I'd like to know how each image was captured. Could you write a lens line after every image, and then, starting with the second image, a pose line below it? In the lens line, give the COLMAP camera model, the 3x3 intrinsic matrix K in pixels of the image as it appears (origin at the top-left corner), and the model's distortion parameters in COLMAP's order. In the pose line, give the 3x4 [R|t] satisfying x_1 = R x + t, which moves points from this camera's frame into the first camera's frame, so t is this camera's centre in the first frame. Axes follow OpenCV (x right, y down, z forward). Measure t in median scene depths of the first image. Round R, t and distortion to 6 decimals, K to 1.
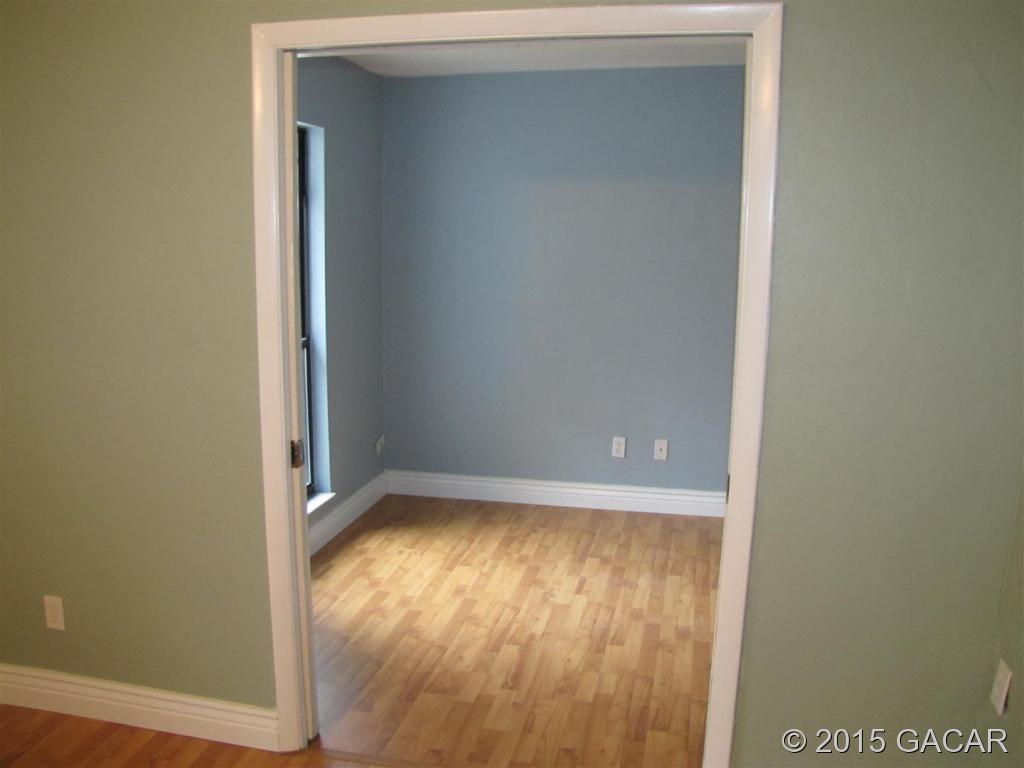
lens RADIAL K [[850.0, 0, 517.3], [0, 850.0, 369.4], [0, 0, 1]] dist [-0.185181, 0.166464]
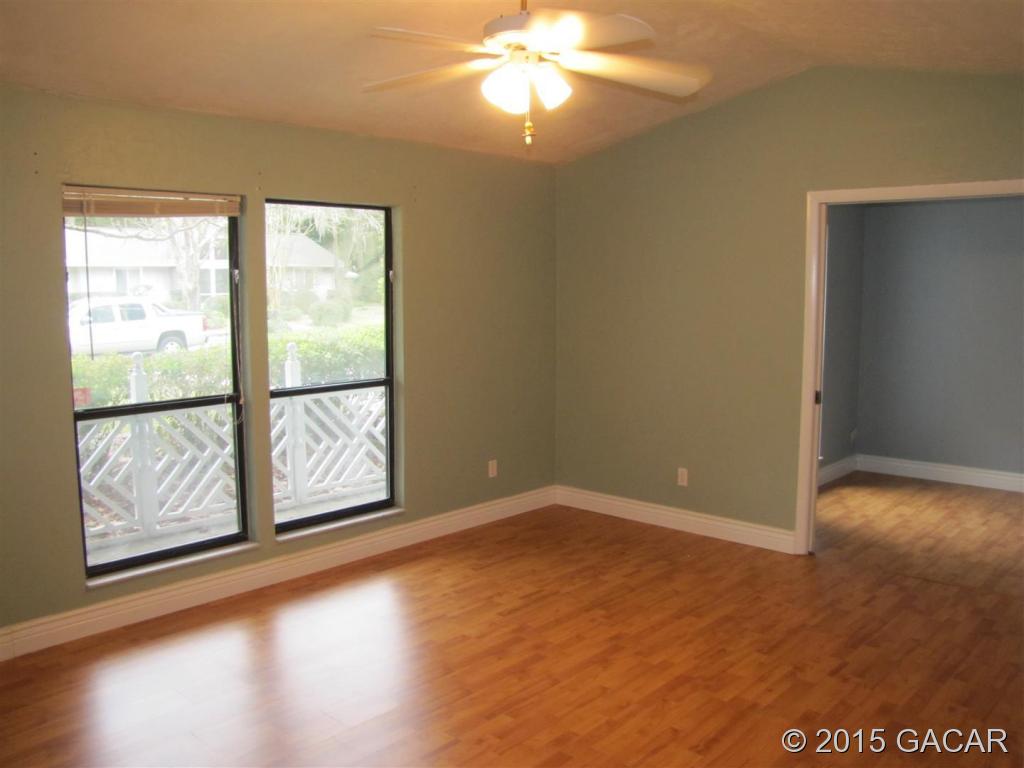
lens RADIAL K [[850.0, 0, 517.3], [0, 850.0, 369.4], [0, 0, 1]] dist [-0.185181, 0.166464]
pose [[0.856730, 0.041548, -0.514089, 0.102395], [-0.077073, 0.995871, -0.047957, 0.130825], [0.509974, 0.080709, 0.856395, -0.776368]]
